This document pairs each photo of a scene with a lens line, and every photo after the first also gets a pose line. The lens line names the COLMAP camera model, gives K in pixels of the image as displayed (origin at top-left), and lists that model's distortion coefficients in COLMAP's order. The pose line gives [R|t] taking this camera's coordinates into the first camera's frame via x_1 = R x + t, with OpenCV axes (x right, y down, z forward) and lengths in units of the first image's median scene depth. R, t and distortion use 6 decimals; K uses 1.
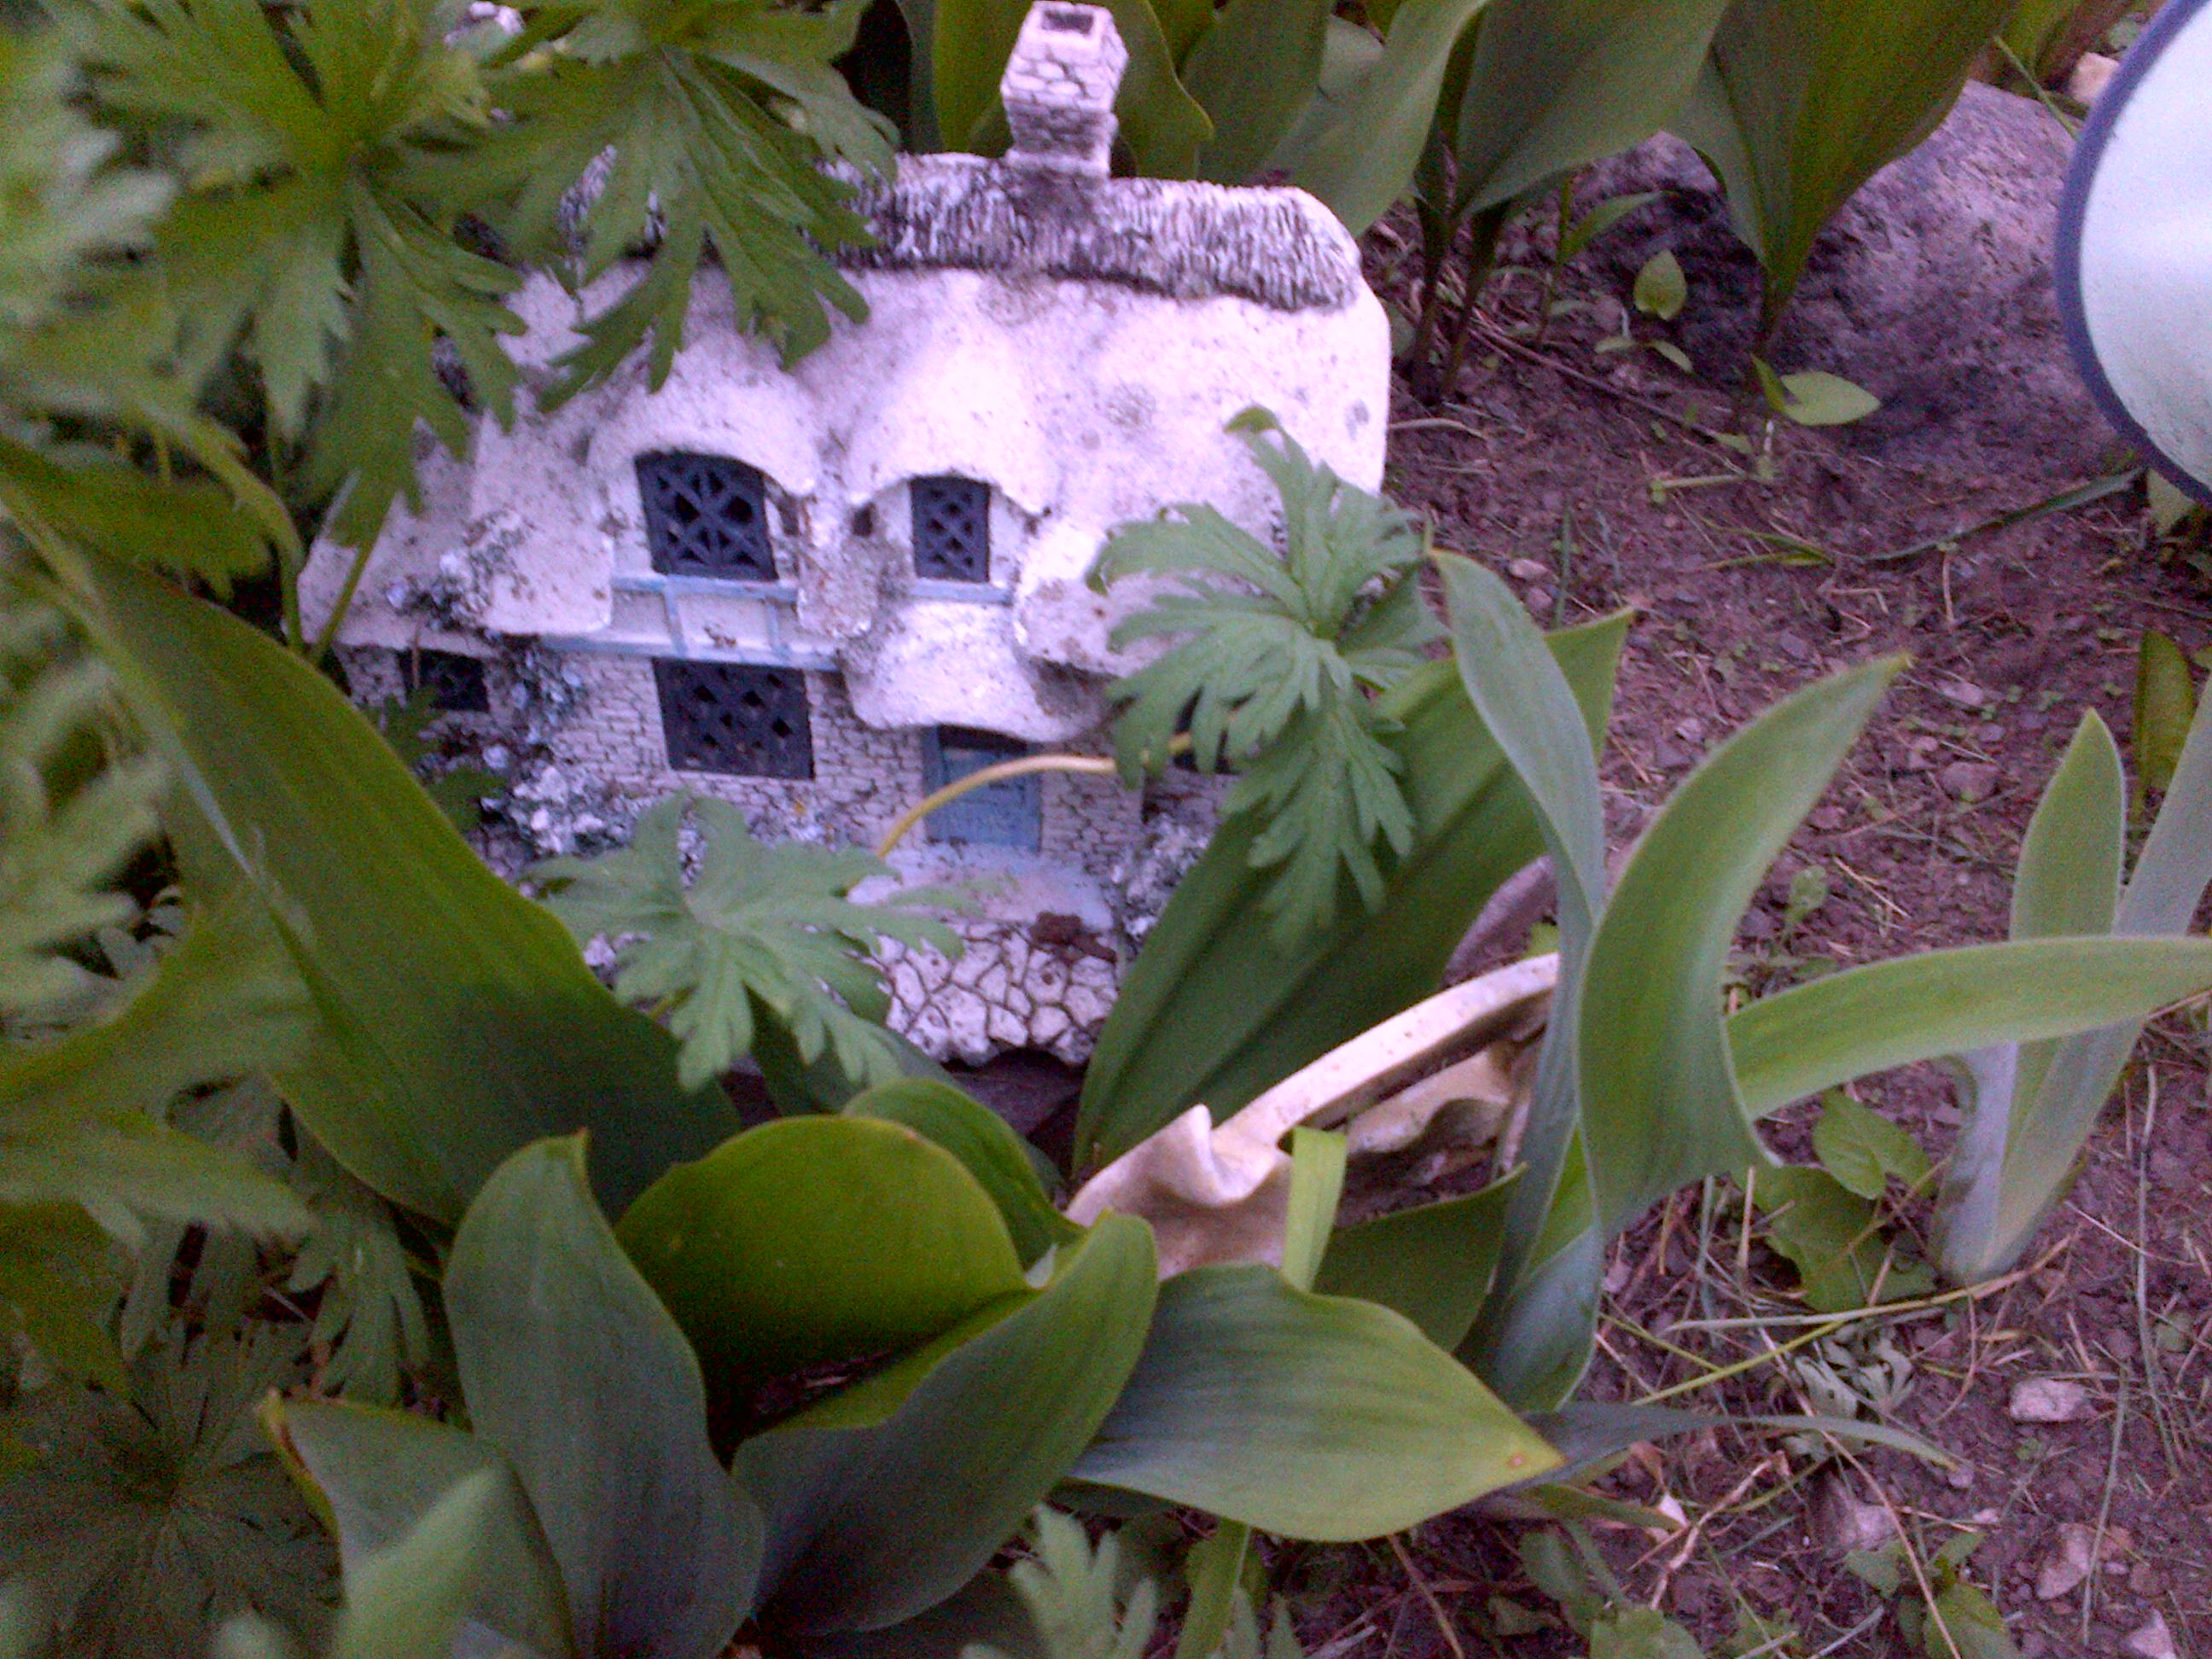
lens RADIAL K [[2100.6, 0, 1127.9], [0, 2100.6, 822.9], [0, 0, 1]] dist [0.017724, 0.000000]
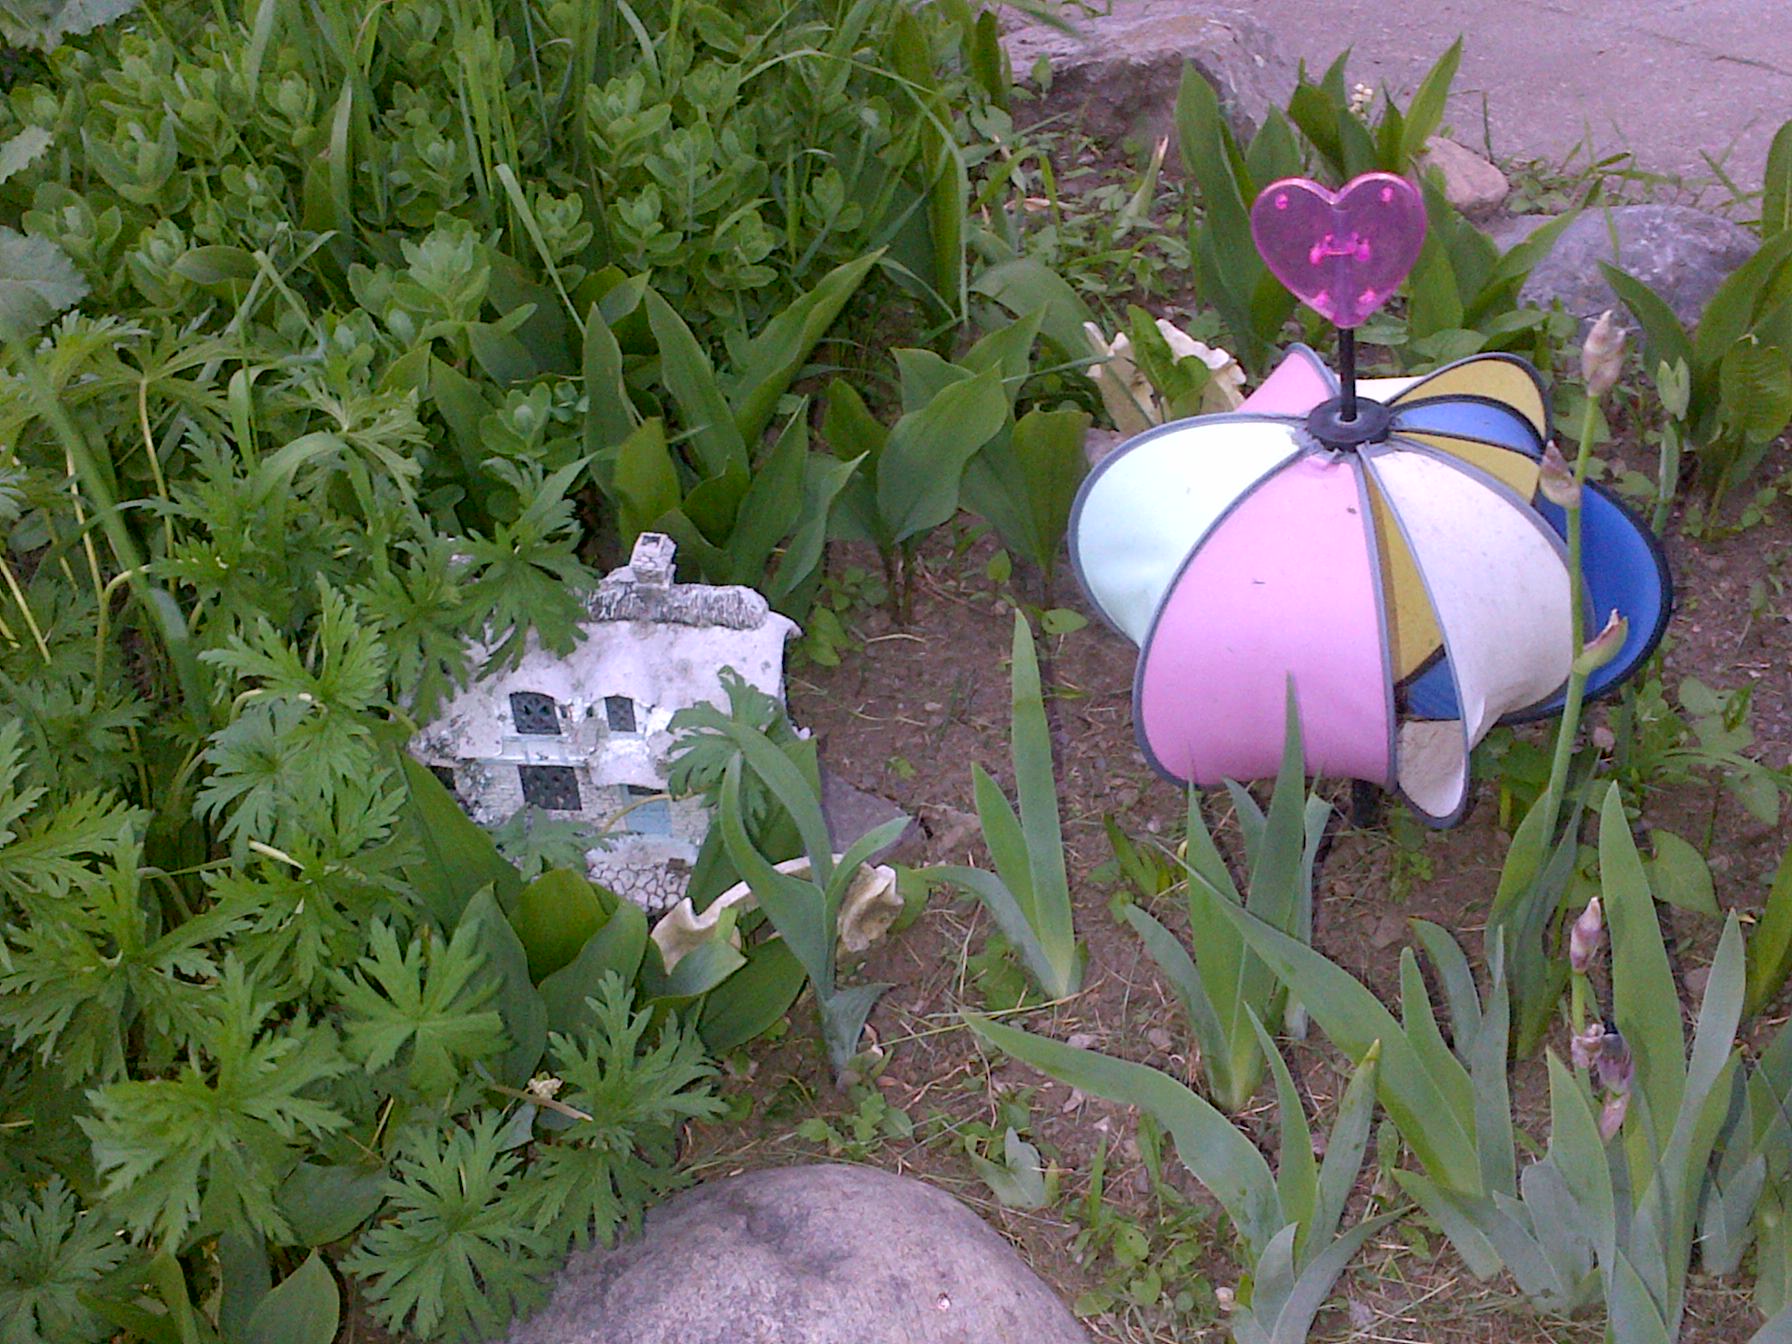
lens RADIAL K [[2452.8, 0, 900.1], [0, 2452.8, 657.7], [0, 0, 1]] dist [0.057800, 0.000000]
pose [[0.994920, -0.047281, -0.088878, 0.572957], [0.036138, 0.991742, -0.123052, 0.199074], [0.093962, 0.119215, 0.988412, -2.174702]]
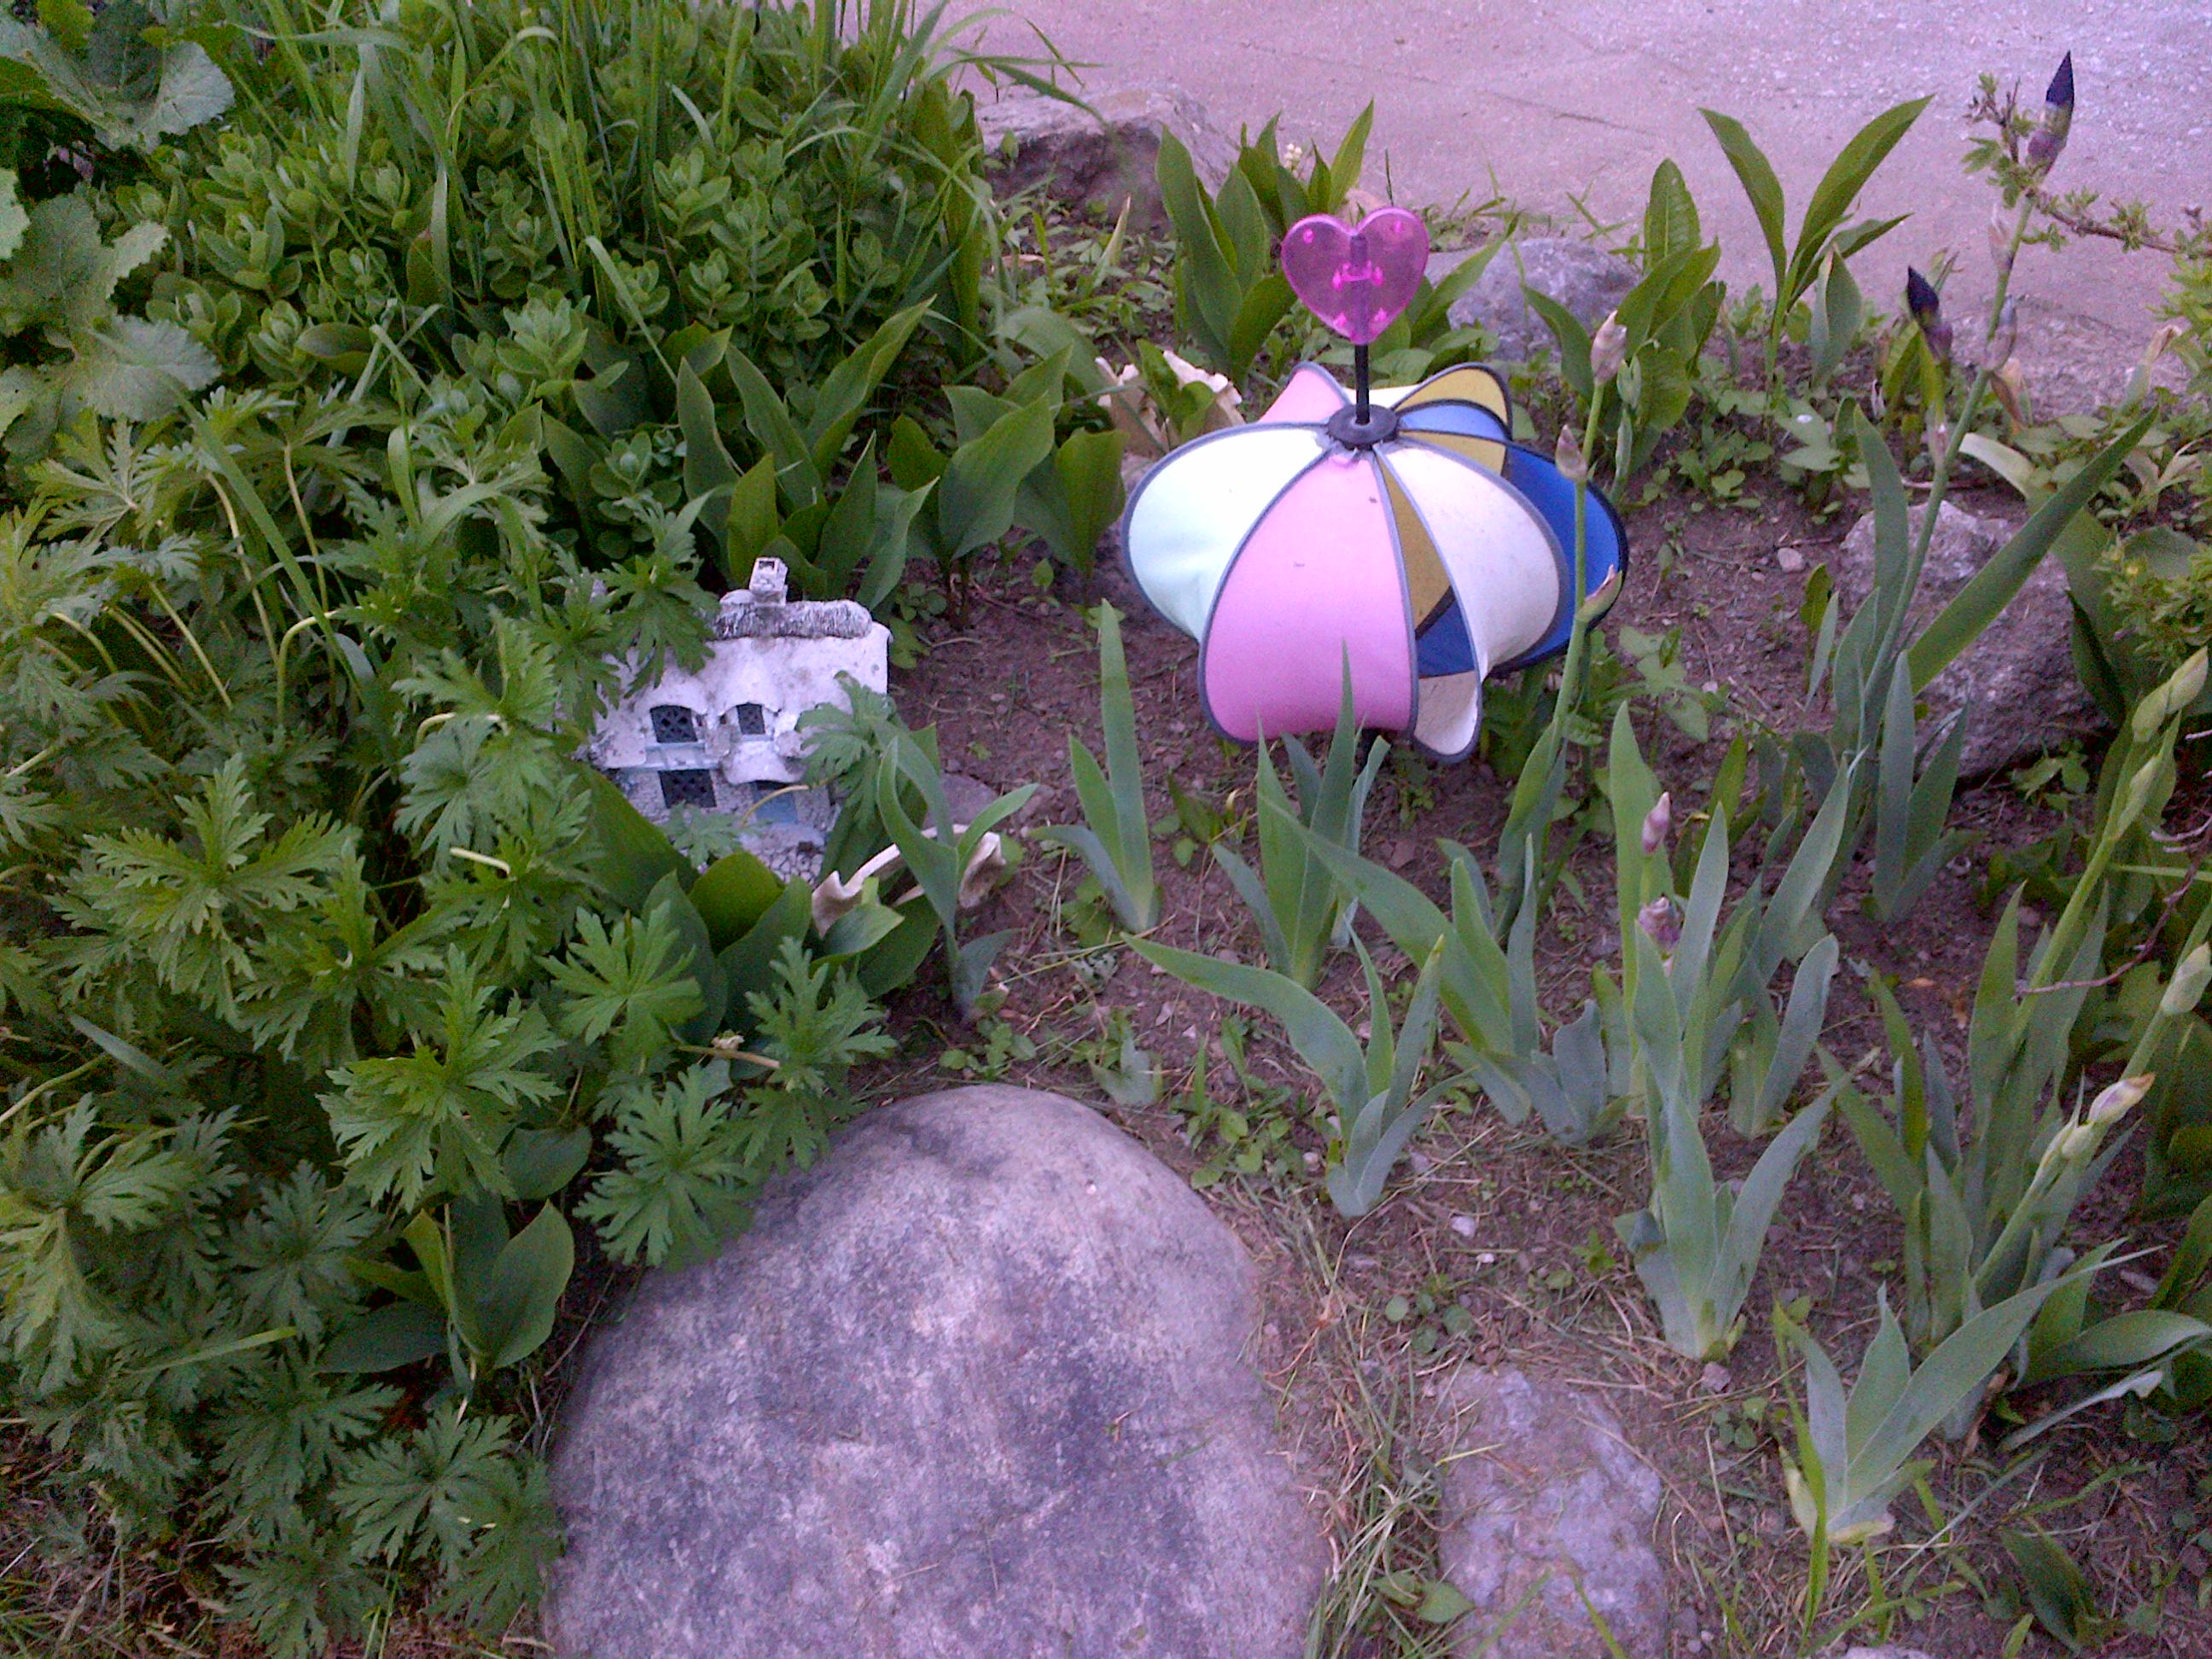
lens RADIAL K [[2100.6, 0, 1106.2], [0, 2100.6, 838.2], [0, 0, 1]] dist [0.017724, 0.000000]
pose [[0.991782, -0.120620, 0.042661, 0.290588], [0.122170, 0.991864, -0.035784, 0.218512], [-0.037997, 0.040702, 0.998449, -2.180023]]
